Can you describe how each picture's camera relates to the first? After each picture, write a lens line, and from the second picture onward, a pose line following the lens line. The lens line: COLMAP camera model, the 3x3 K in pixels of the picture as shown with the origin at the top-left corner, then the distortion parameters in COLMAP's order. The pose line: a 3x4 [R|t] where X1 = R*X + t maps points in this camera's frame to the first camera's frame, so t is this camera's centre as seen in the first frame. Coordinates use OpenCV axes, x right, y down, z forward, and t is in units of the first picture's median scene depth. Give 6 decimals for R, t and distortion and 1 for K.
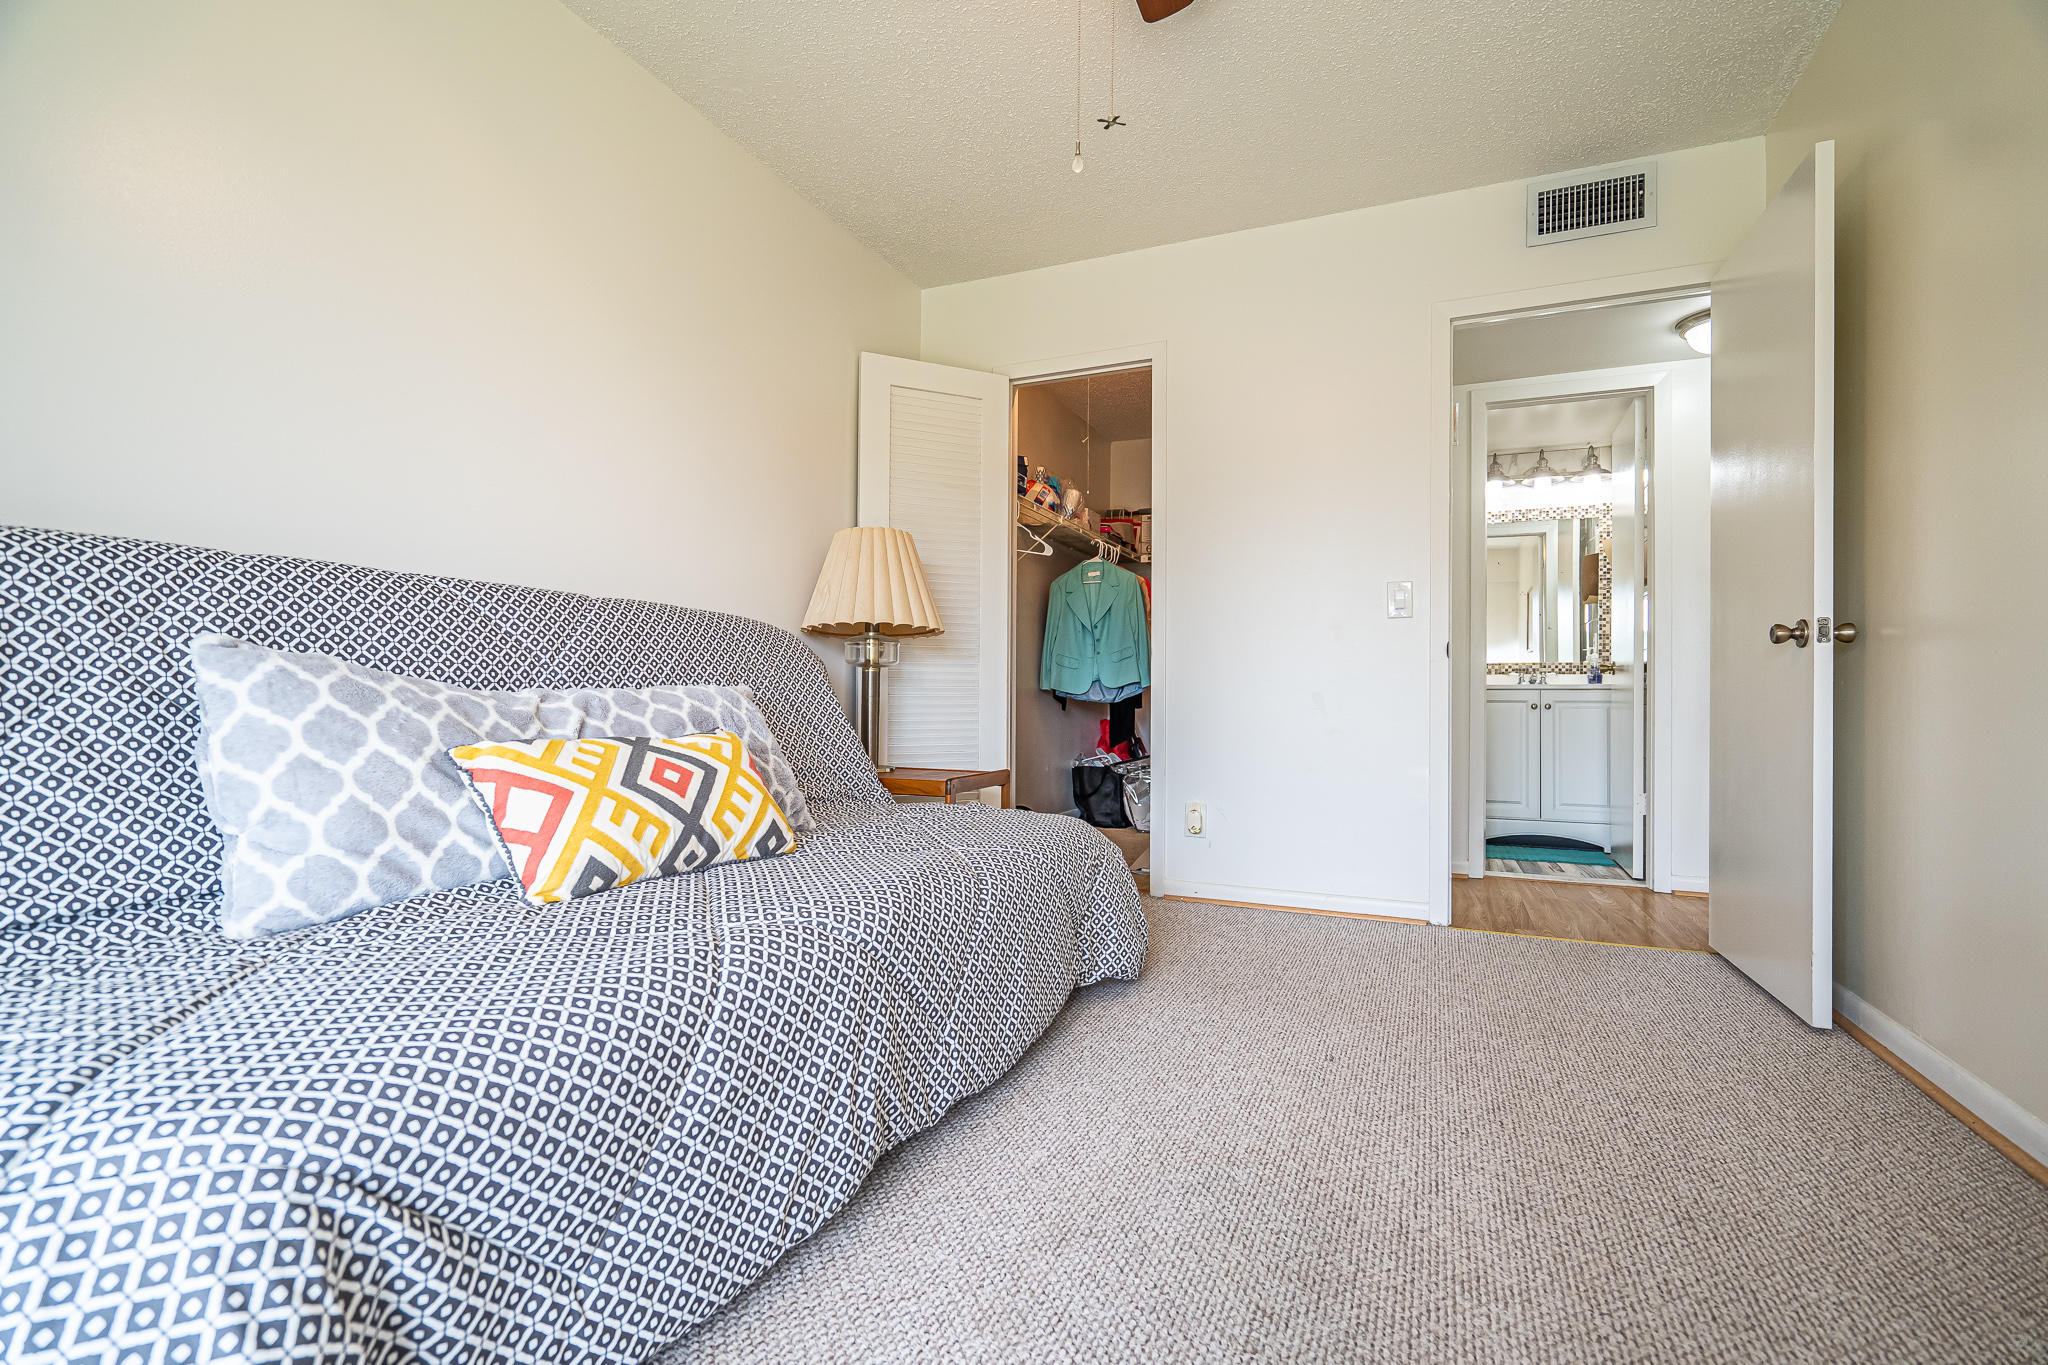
lens RADIAL K [[938.3, 0, 1021.8], [0, 938.3, 683.9], [0, 0, 1]] dist [-0.005535, 0.001779]
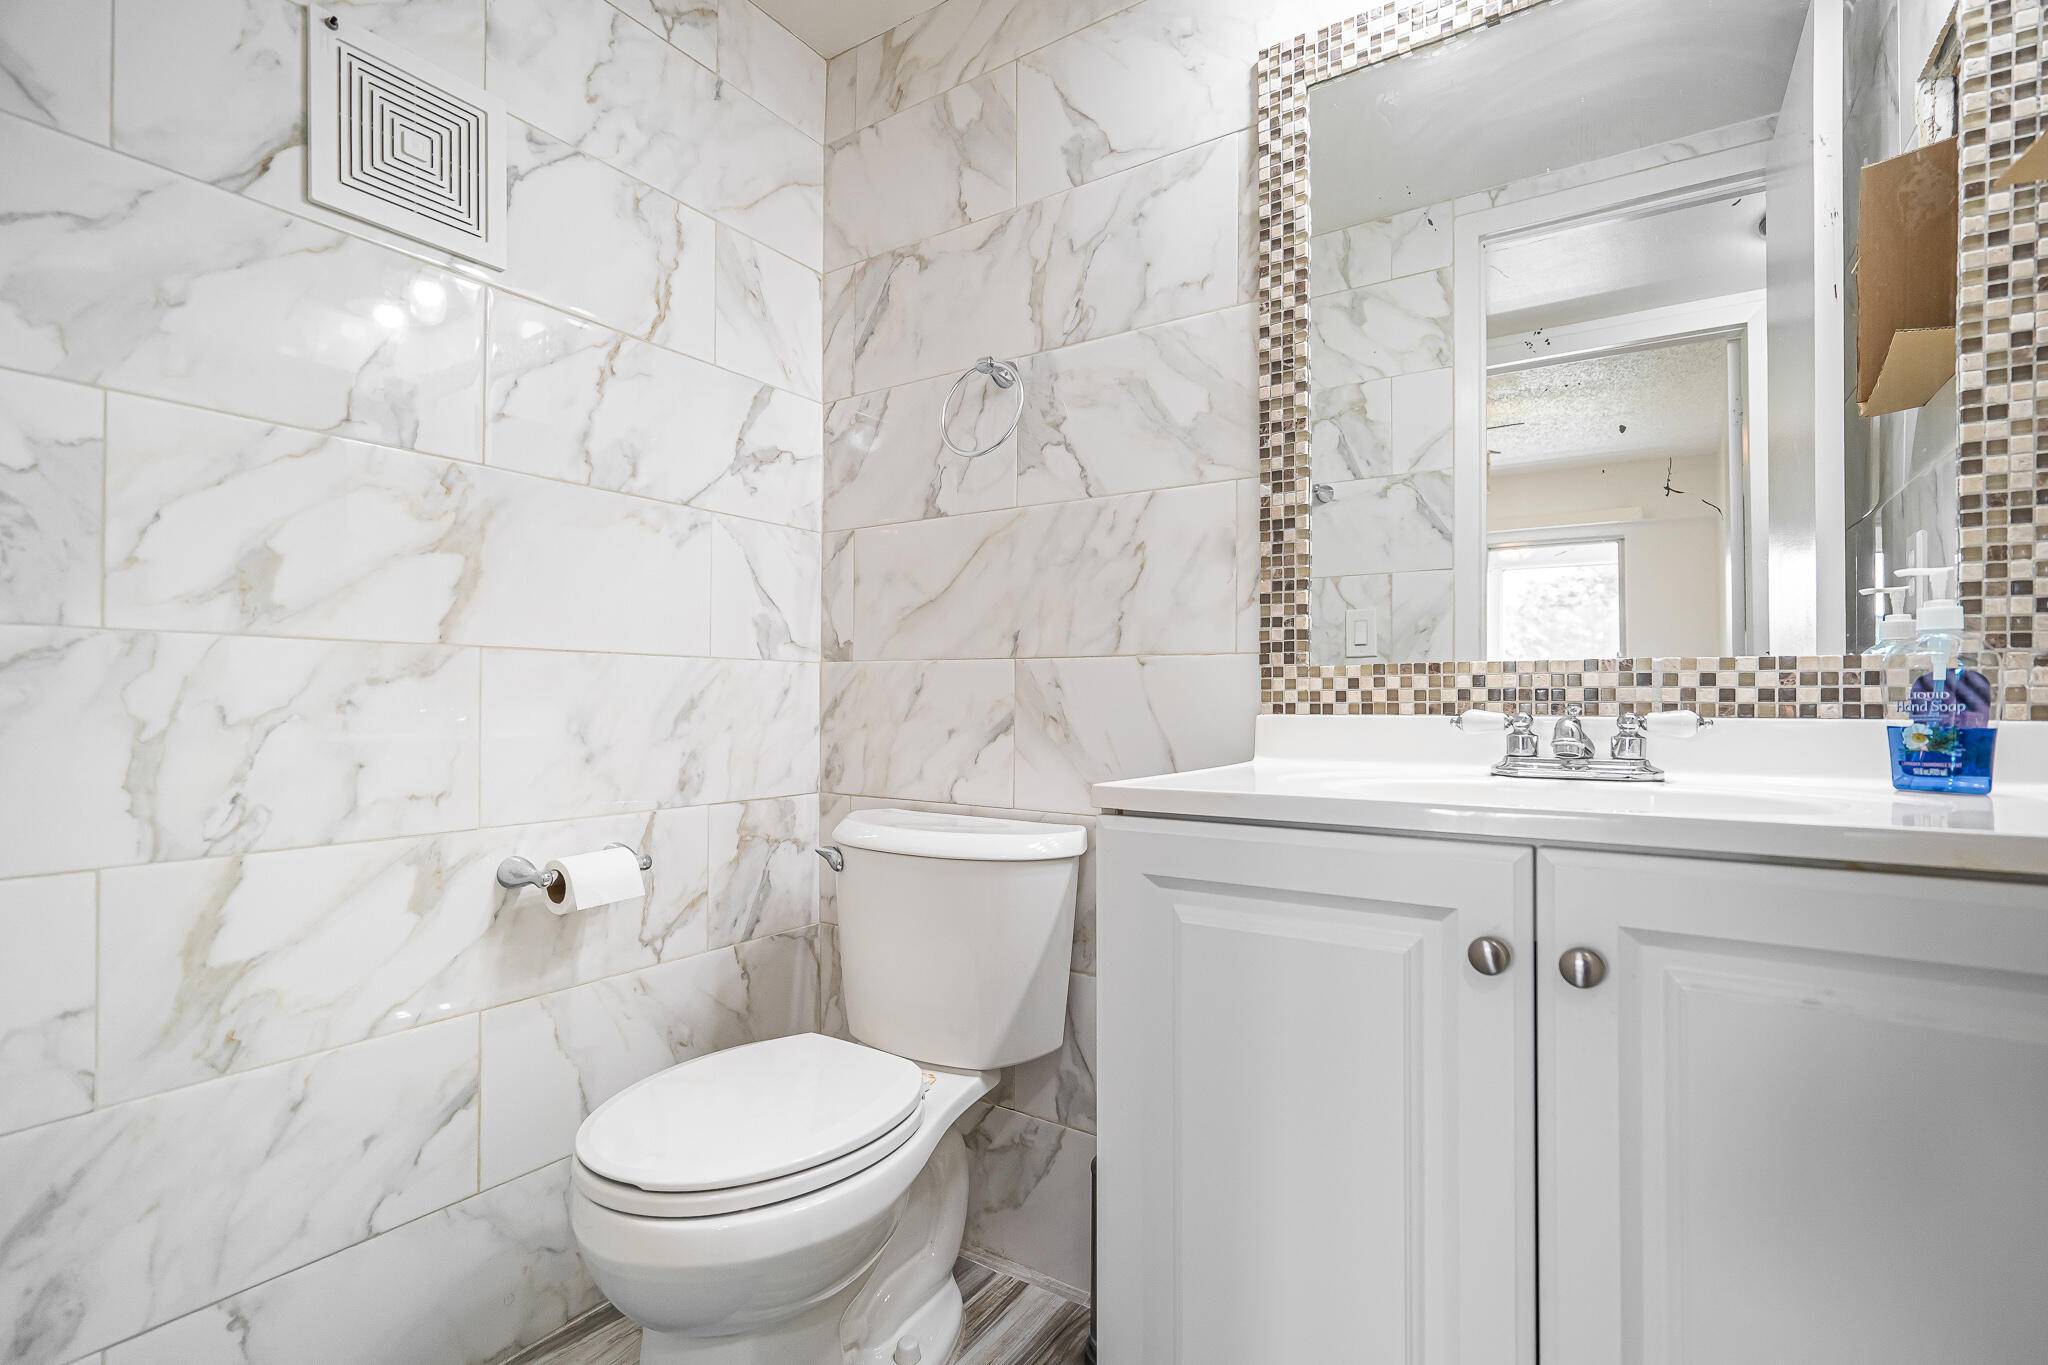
lens RADIAL K [[938.3, 0, 1032.3], [0, 938.3, 691.7], [0, 0, 1]] dist [-0.005535, 0.001779]
pose [[0.983547, -0.007560, -0.180495, 0.469759], [0.006531, 0.999959, -0.006297, -0.015355], [0.180536, 0.005015, 0.983556, 0.785910]]
